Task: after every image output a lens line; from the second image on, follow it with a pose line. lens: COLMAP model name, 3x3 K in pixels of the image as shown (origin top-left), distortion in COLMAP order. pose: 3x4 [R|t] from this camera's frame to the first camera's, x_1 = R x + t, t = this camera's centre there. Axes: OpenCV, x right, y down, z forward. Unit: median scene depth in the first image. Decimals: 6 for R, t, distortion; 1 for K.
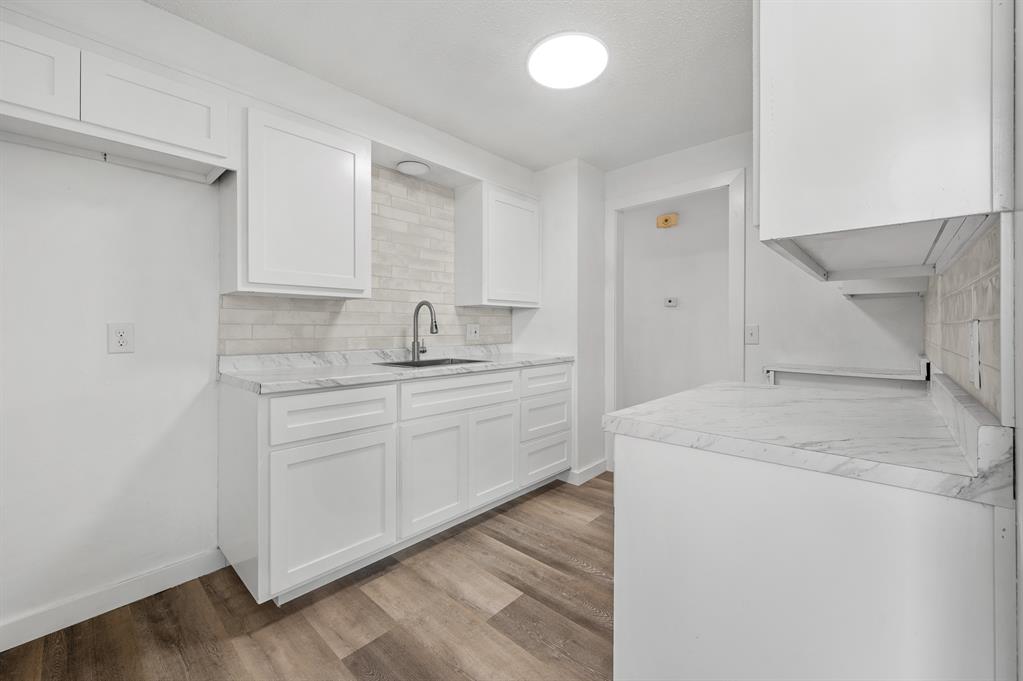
lens RADIAL K [[411.1, 0, 514.7], [0, 411.1, 330.6], [0, 0, 1]] dist [0.001122, 0.000274]
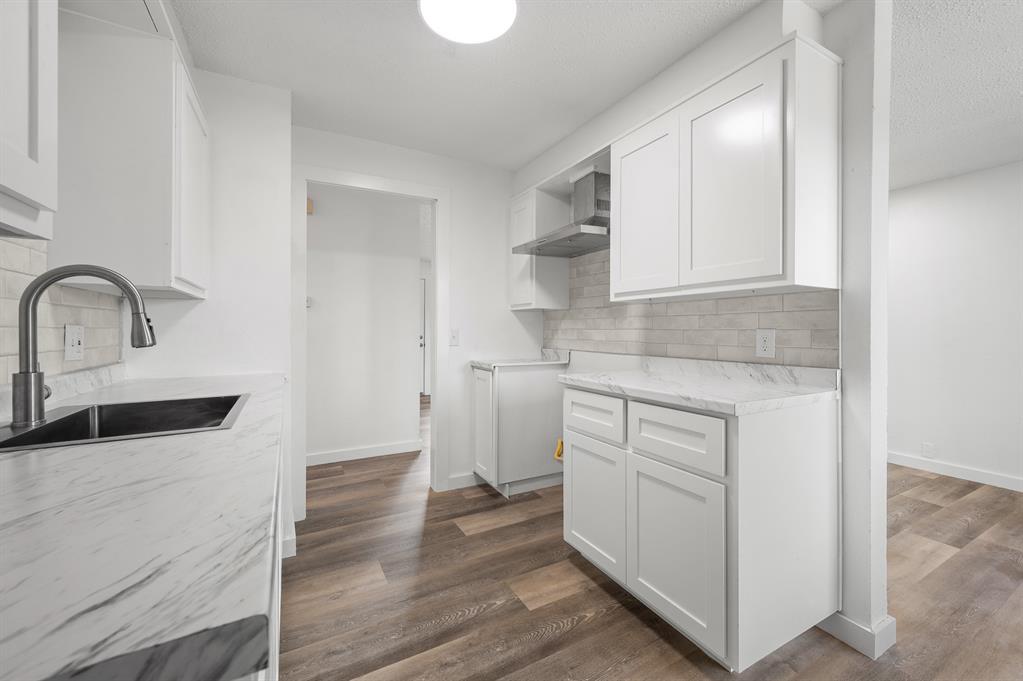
lens RADIAL K [[411.1, 0, 513.1], [0, 411.1, 332.6], [0, 0, 1]] dist [0.001122, 0.000274]
pose [[0.321198, -0.004762, 0.947000, -0.570700], [0.007858, 0.999966, 0.002364, -0.007629], [-0.946980, 0.006682, 0.321224, 0.600573]]
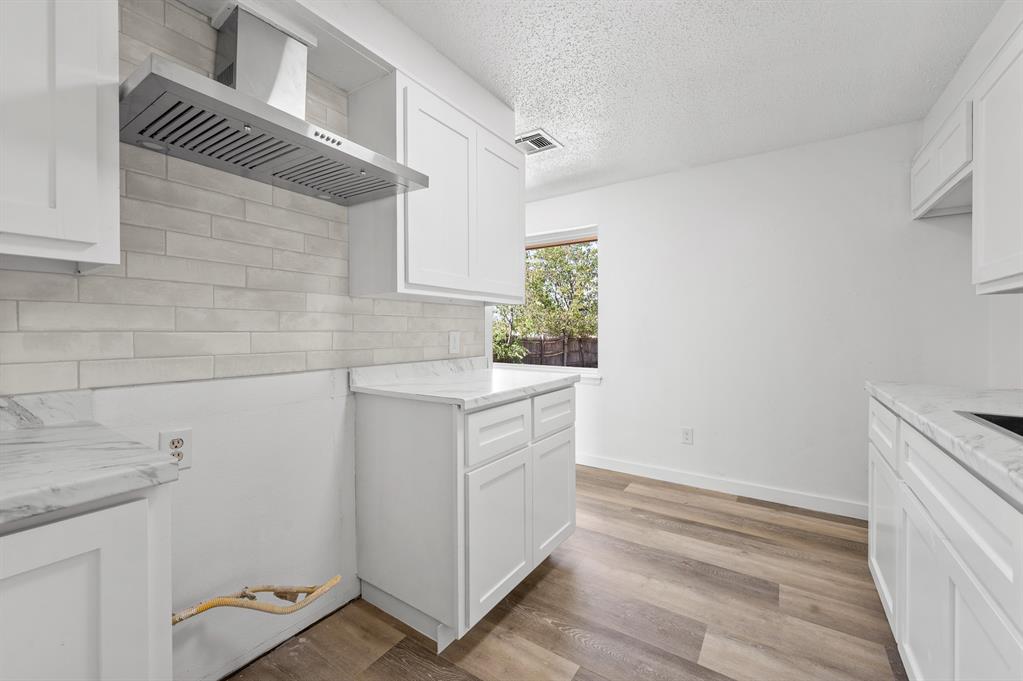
lens RADIAL K [[411.1, 0, 514.0], [0, 411.1, 336.1], [0, 0, 1]] dist [0.001122, 0.000274]
pose [[-0.987025, 0.003640, -0.160526, 0.436733], [0.000378, 0.999793, 0.020346, -0.018538], [0.160567, 0.020021, -0.986822, 1.491033]]
